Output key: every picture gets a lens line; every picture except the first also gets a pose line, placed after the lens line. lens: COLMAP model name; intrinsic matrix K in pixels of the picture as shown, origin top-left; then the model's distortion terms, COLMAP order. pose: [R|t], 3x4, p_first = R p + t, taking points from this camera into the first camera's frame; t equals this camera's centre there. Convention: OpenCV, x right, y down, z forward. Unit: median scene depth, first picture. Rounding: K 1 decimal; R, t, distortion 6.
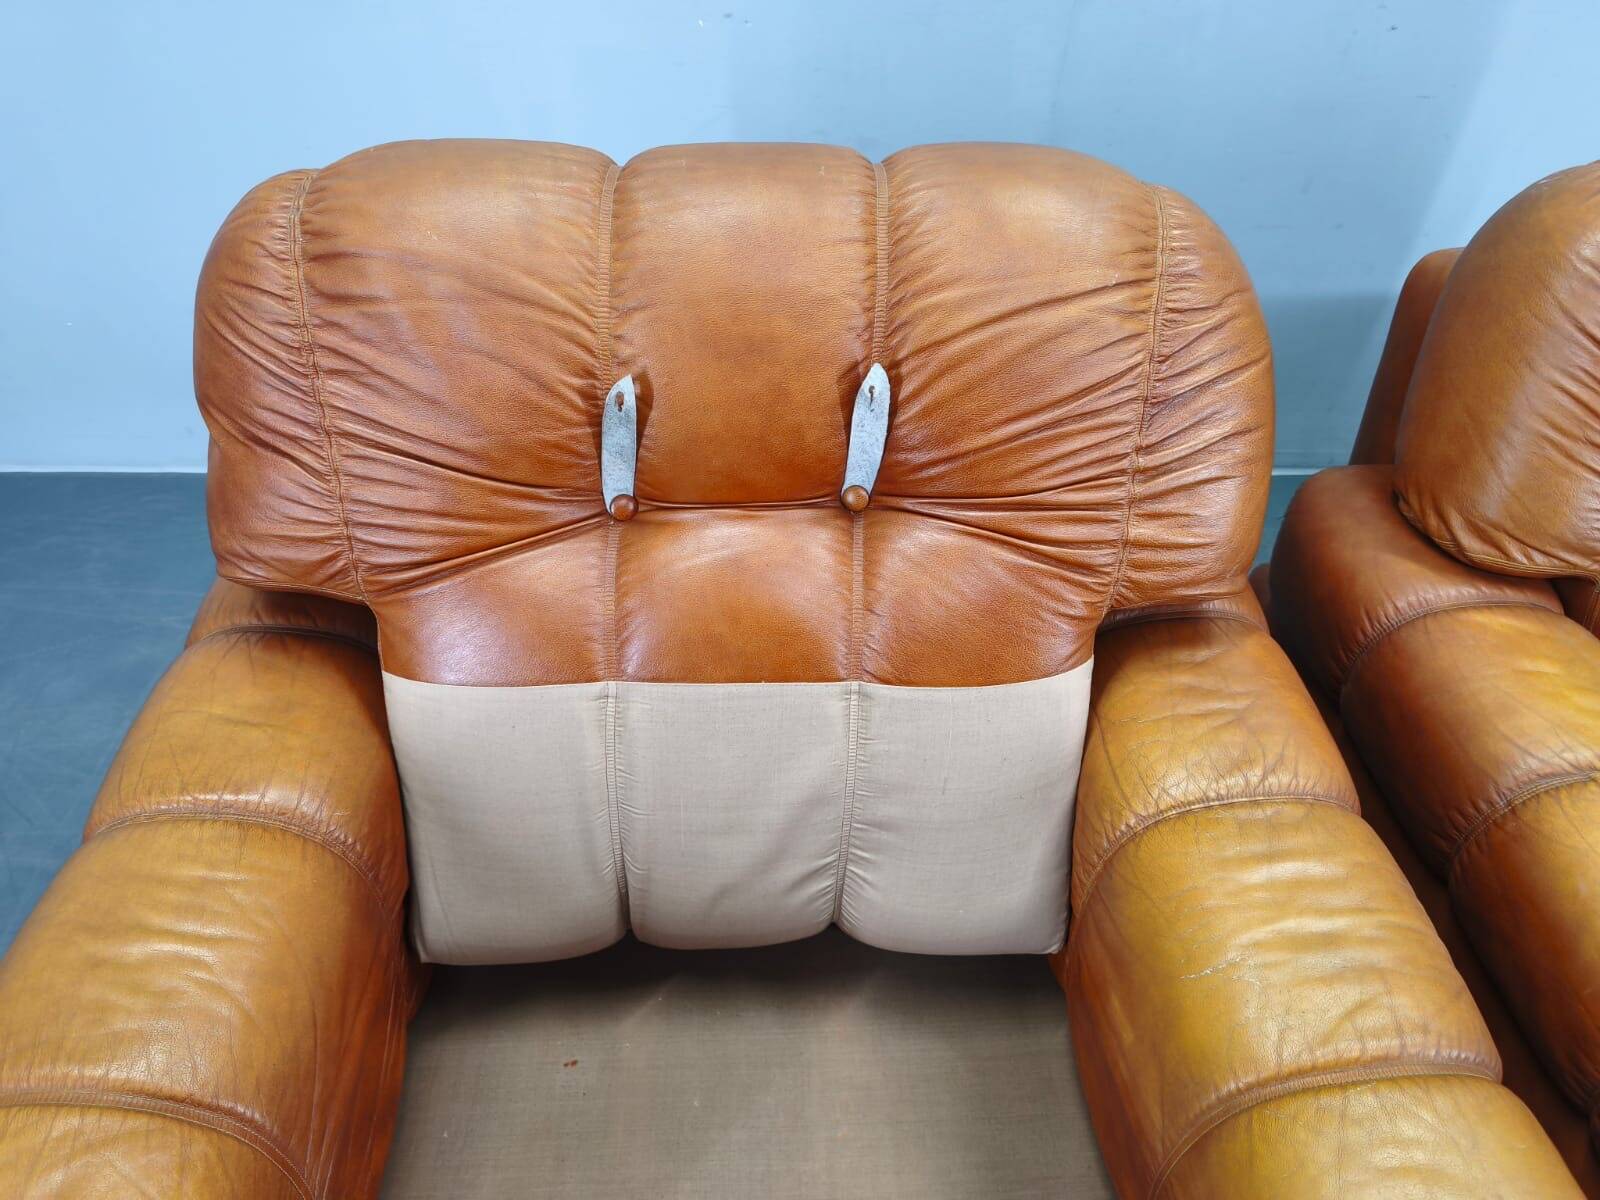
lens RADIAL K [[1040.0, 0, 800.4], [0, 1040.0, 593.1], [0, 0, 1]] dist [0.055790, -0.049778]
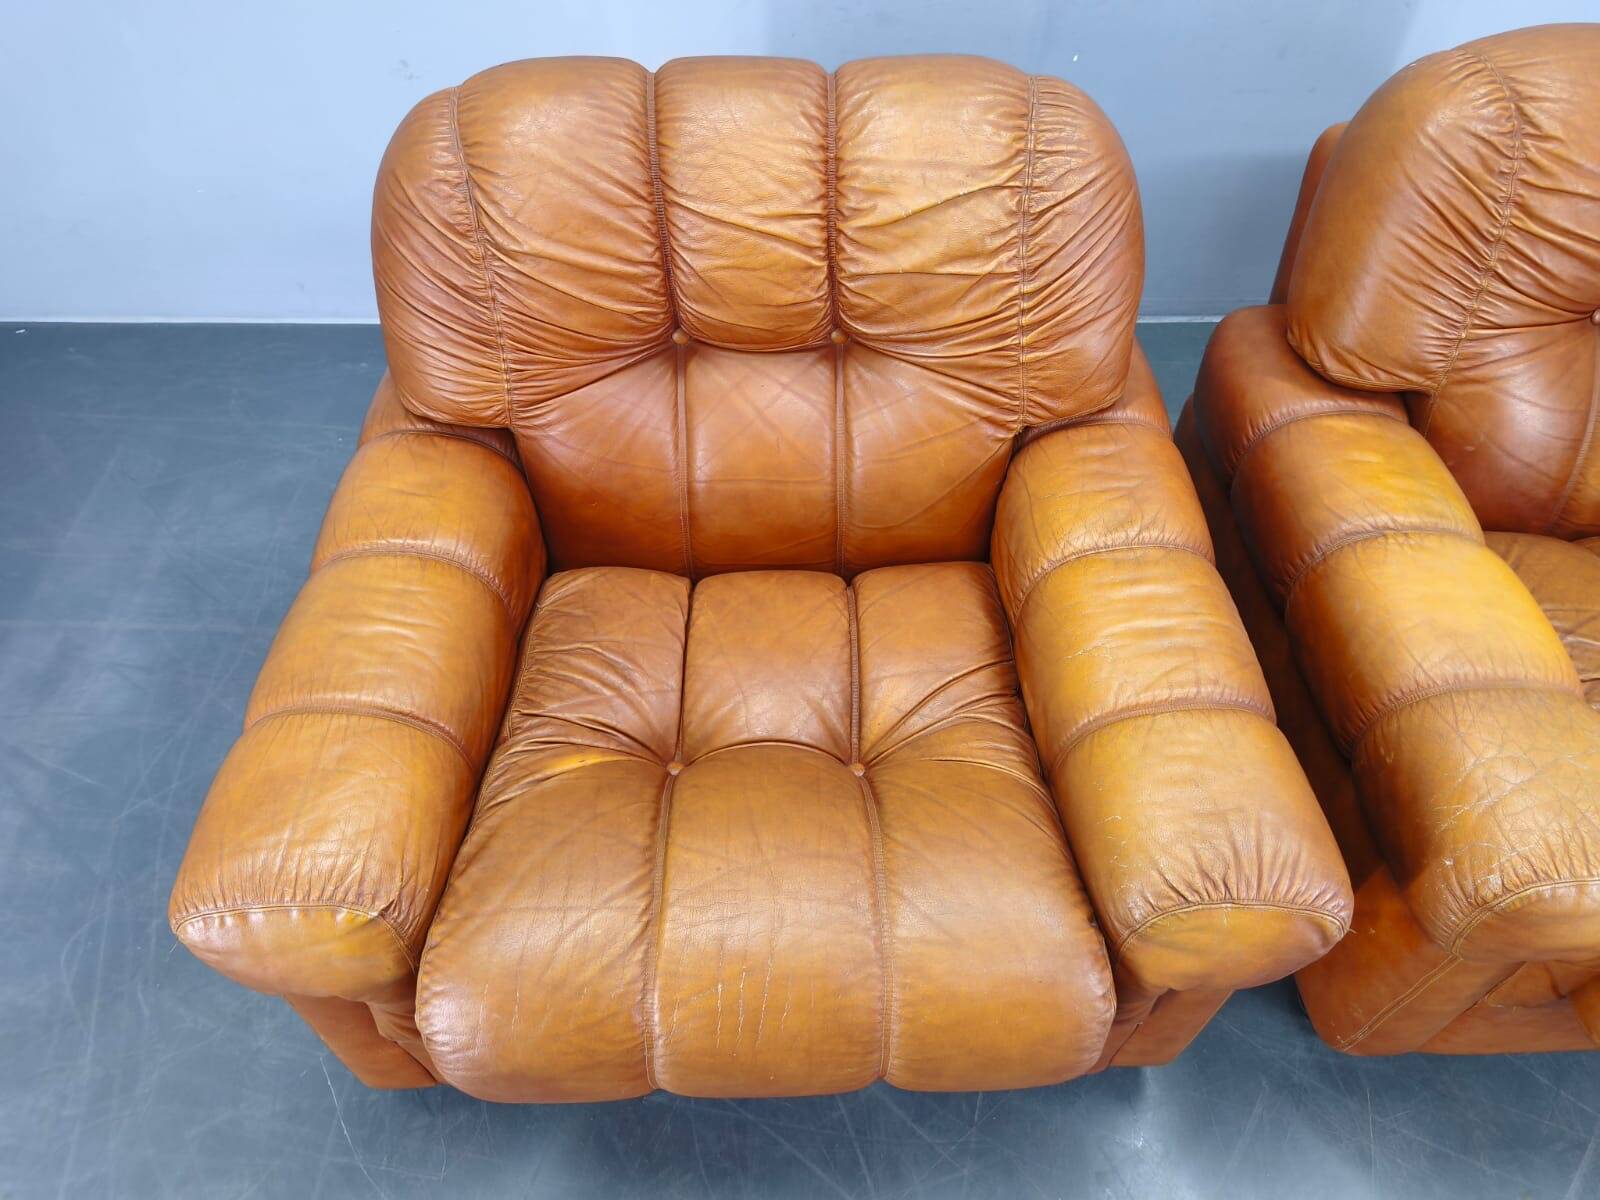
lens RADIAL K [[1040.0, 0, 800.0], [0, 1040.0, 586.2], [0, 0, 1]] dist [0.055790, -0.049778]
pose [[0.998978, 0.008235, -0.044448, 0.053351], [-0.002943, 0.993030, 0.117828, 0.083788], [0.045109, -0.117577, 0.992039, -0.399082]]
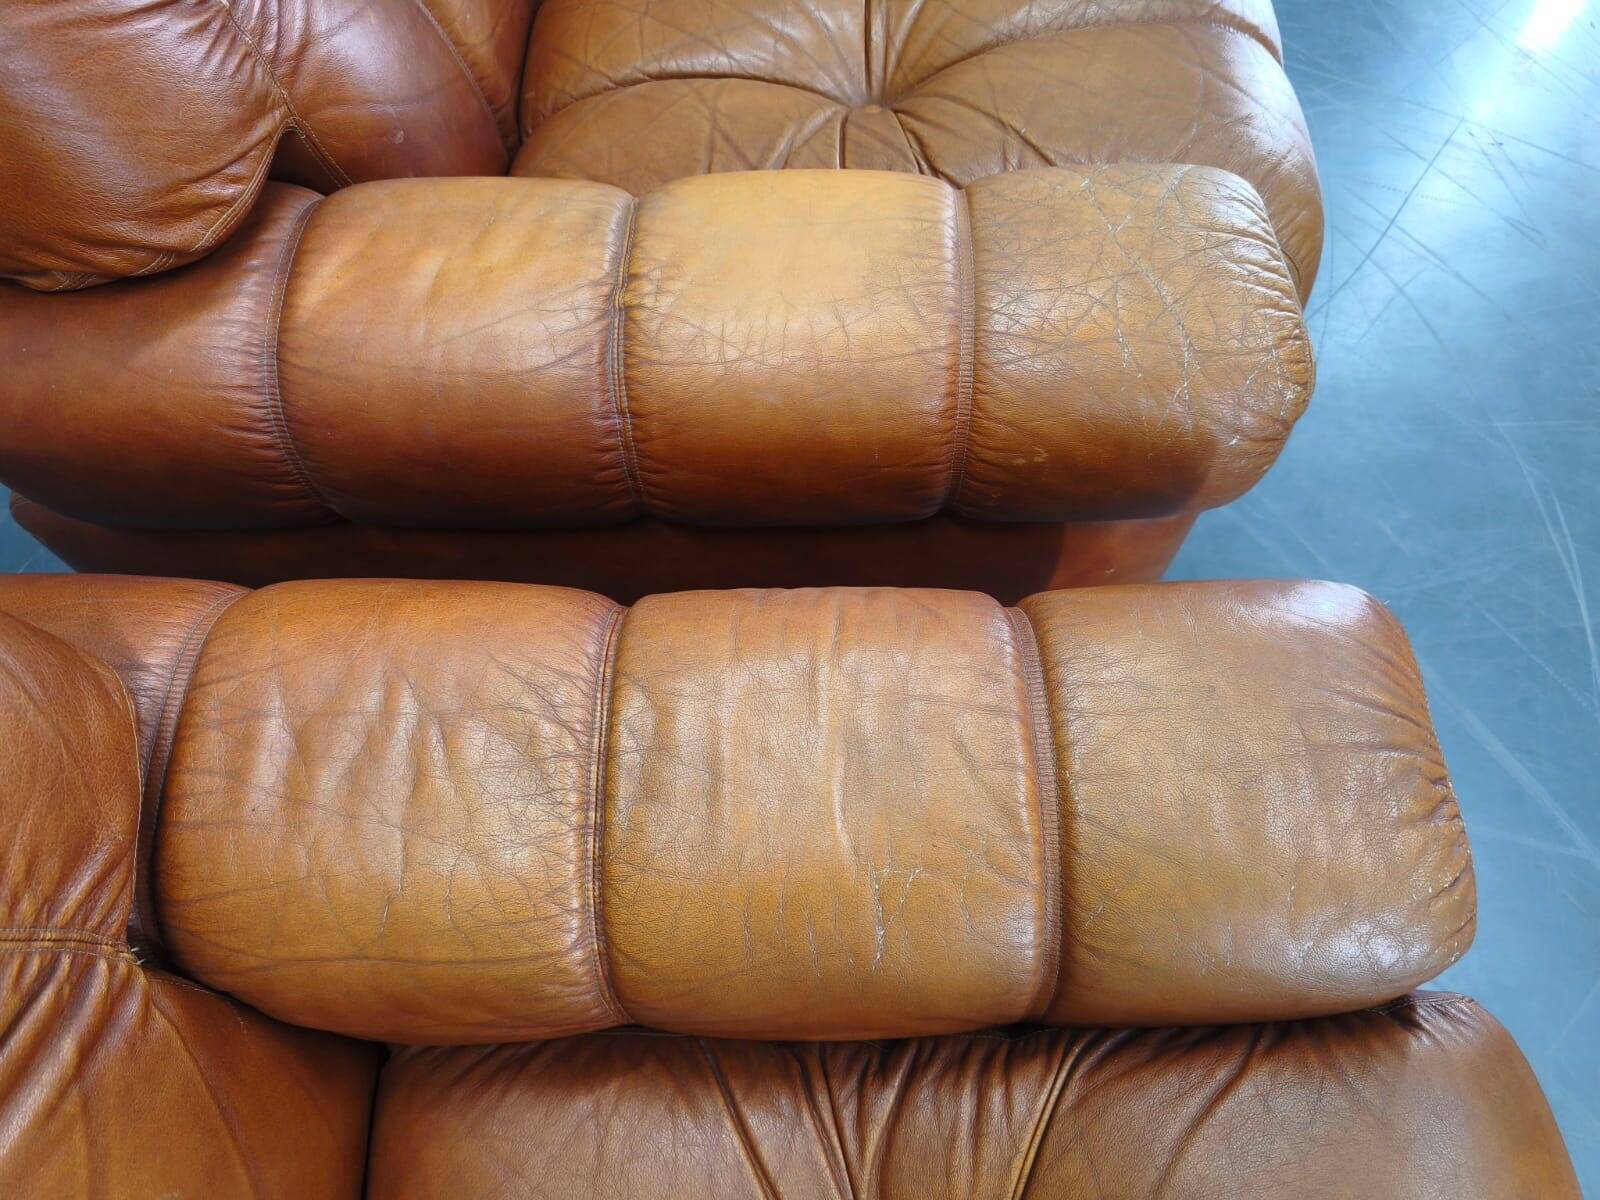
lens RADIAL K [[1040.0, 0, 766.5], [0, 1040.0, 605.2], [0, 0, 1]] dist [0.055790, -0.049778]
pose [[0.063875, -0.901770, 0.427469, 0.251625], [0.680839, 0.352555, 0.641999, -0.154564], [-0.729642, 0.250030, 0.636480, 0.508748]]
